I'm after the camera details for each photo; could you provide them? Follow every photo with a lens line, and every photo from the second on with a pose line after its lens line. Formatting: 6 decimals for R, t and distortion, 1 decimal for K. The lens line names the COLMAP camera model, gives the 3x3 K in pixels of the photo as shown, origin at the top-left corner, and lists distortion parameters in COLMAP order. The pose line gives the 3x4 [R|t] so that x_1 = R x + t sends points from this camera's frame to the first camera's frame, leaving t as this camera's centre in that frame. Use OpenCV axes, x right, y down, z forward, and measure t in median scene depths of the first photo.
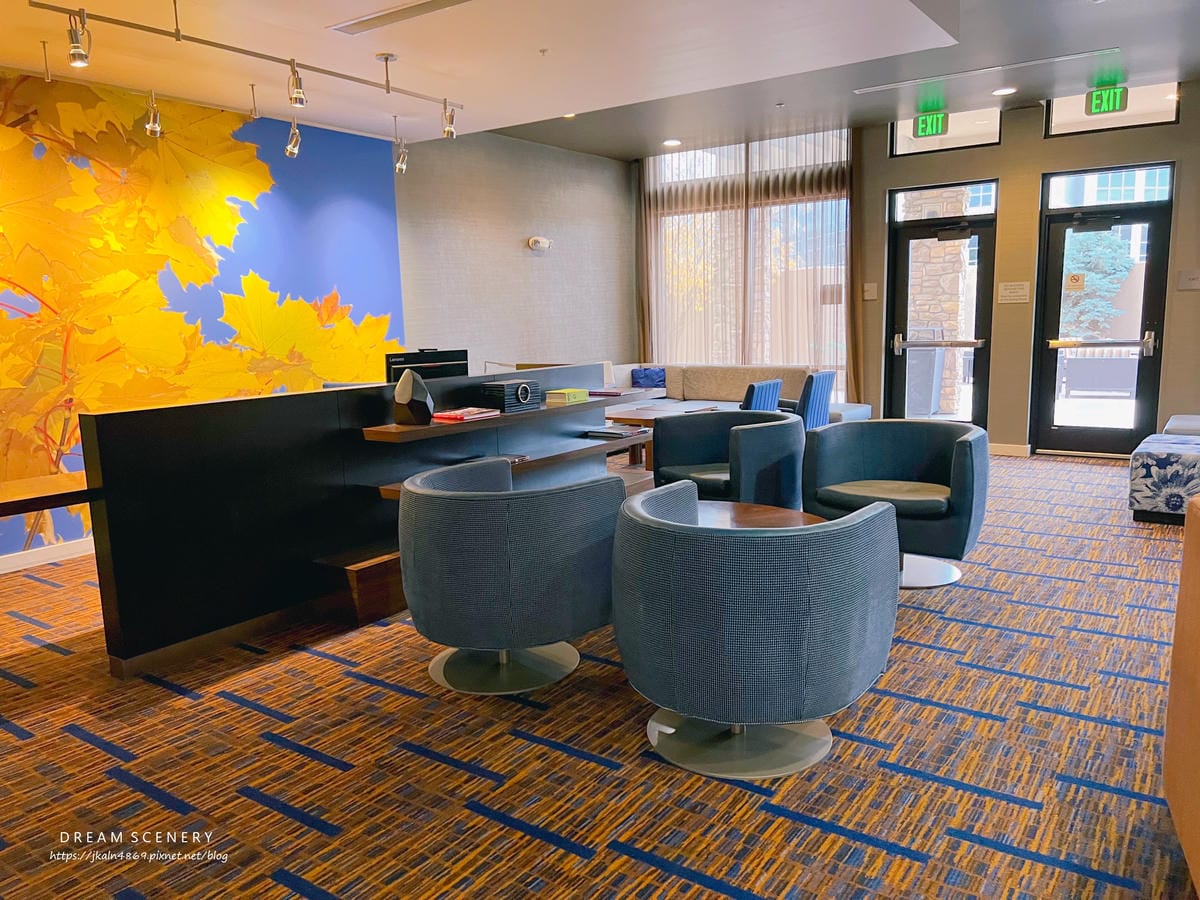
lens RADIAL K [[905.2, 0, 599.7], [0, 905.2, 450.5], [0, 0, 1]] dist [0.027747, 0.001569]
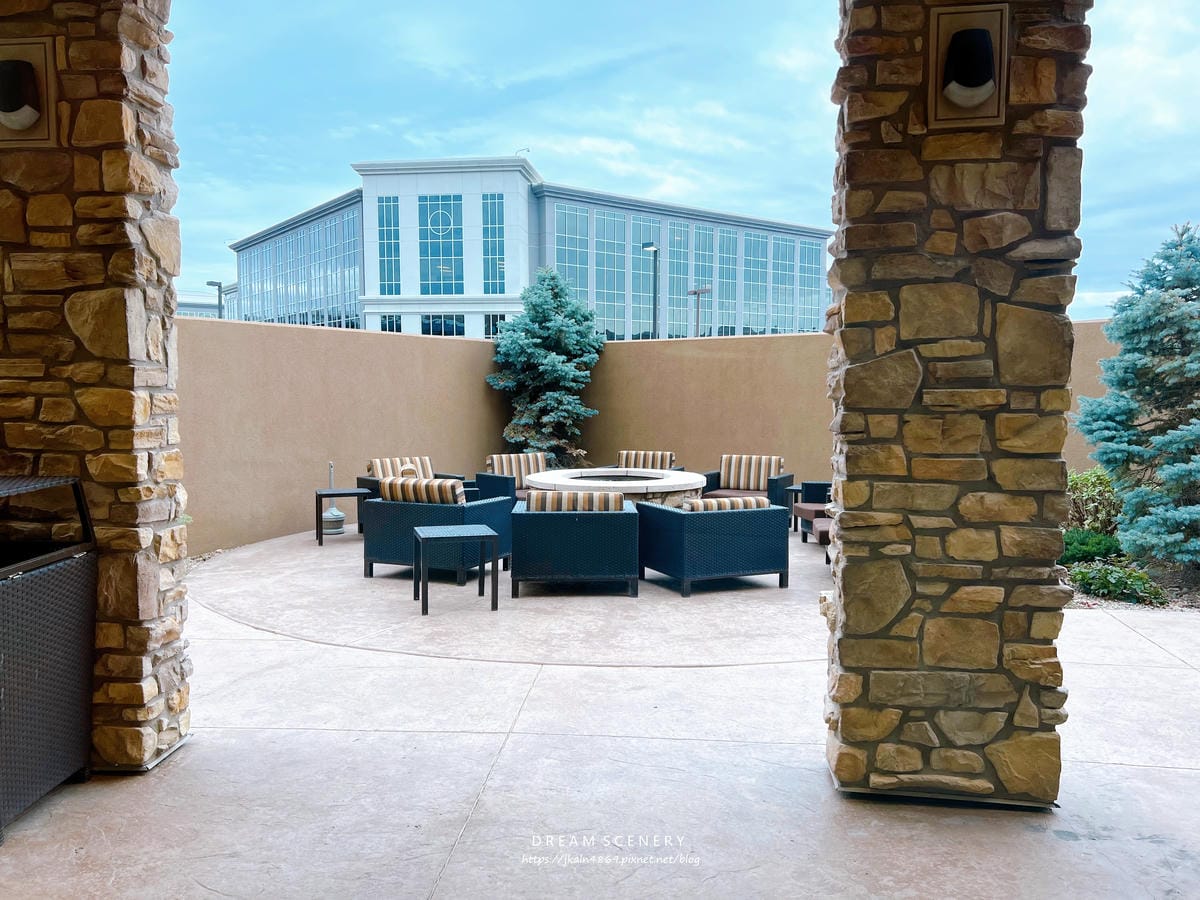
lens RADIAL K [[905.2, 0, 598.4], [0, 905.2, 449.1], [0, 0, 1]] dist [0.027747, 0.001569]
pose [[0.862752, -0.011588, 0.505495, 0.369037], [0.060356, 0.994949, -0.080205, -0.110151], [-0.502013, 0.099706, 0.859094, 0.669286]]
